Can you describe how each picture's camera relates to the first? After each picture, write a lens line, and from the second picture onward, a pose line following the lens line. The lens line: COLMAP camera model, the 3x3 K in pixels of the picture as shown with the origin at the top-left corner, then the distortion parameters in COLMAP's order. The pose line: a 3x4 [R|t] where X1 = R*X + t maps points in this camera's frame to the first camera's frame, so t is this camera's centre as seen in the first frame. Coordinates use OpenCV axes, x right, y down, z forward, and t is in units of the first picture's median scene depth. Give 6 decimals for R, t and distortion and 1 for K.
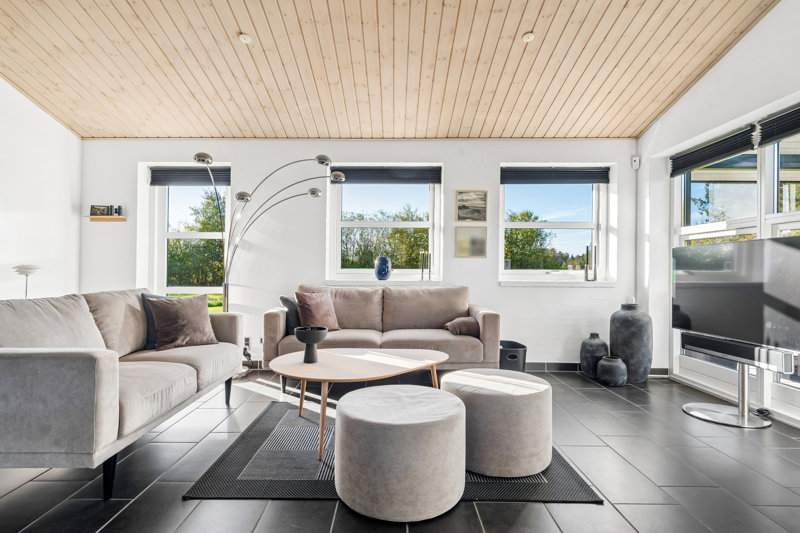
lens RADIAL K [[409.3, 0, 400.0], [0, 409.3, 266.5], [0, 0, 1]] dist [-0.000230, 0.000711]
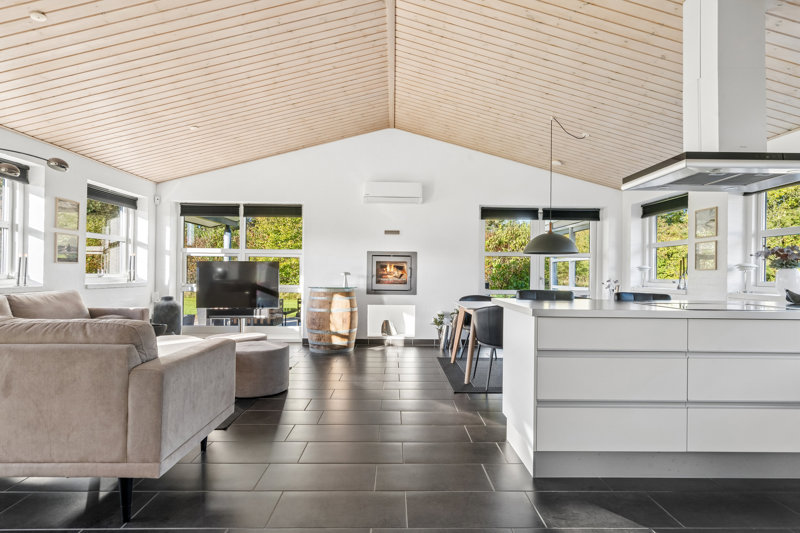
lens RADIAL K [[426.5, 0, 400.0], [0, 426.5, 266.5], [0, 0, 1]] dist [-0.000171, -0.000049]
pose [[-0.022546, 0.010400, 0.999692, -0.961632], [-0.021387, 0.999712, -0.010882, -0.019277], [-0.999517, -0.021626, -0.022317, 0.161725]]
